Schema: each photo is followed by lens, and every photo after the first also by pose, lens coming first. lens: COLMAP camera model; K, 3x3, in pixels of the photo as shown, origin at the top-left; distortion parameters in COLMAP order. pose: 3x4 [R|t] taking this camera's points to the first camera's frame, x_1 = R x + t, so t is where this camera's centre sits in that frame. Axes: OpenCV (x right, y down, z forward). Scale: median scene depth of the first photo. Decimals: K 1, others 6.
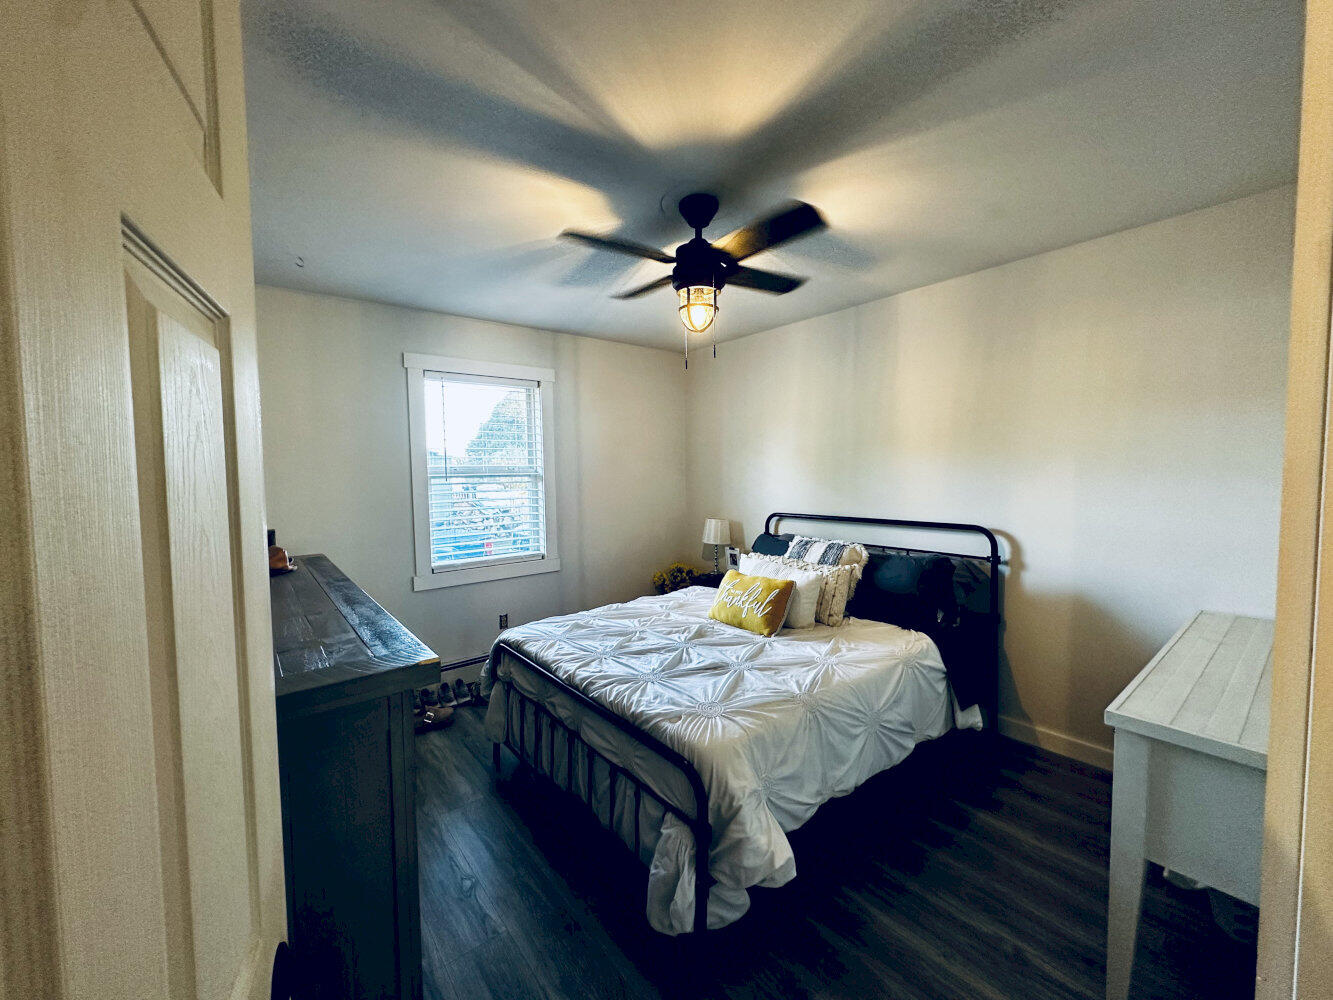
lens RADIAL K [[534.5, 0, 667.5], [0, 534.5, 497.6], [0, 0, 1]] dist [0.000090, -0.000169]
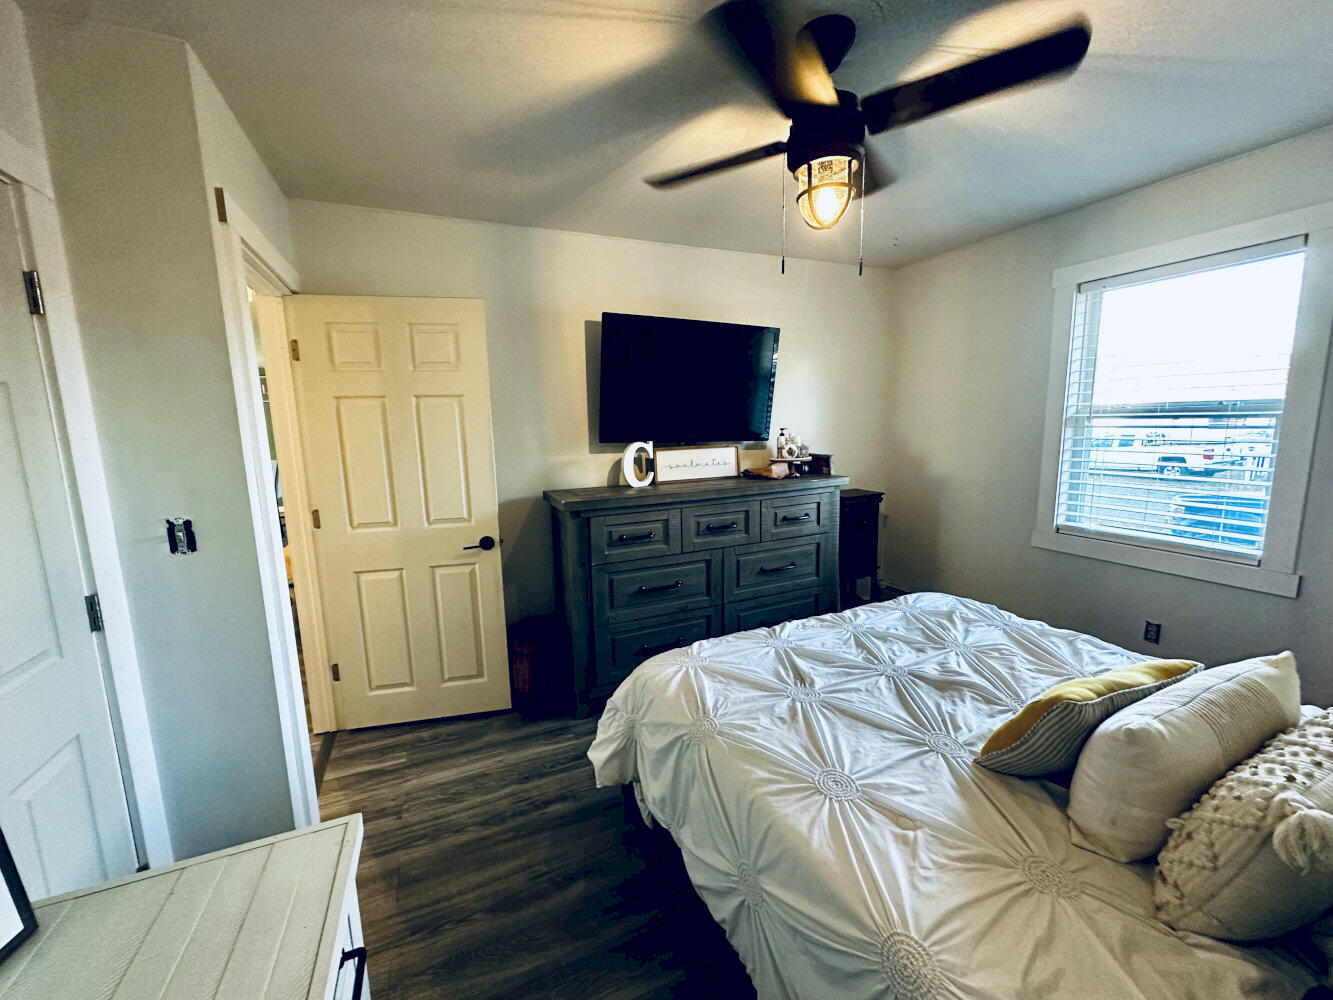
lens RADIAL K [[534.5, 0, 668.6], [0, 534.5, 502.0], [0, 0, 1]] dist [0.000090, -0.000169]
pose [[-0.270734, 0.166662, -0.948117, 0.721489], [-0.020243, 0.983696, 0.178697, -0.062462], [0.962441, 0.067572, -0.262946, 0.856939]]
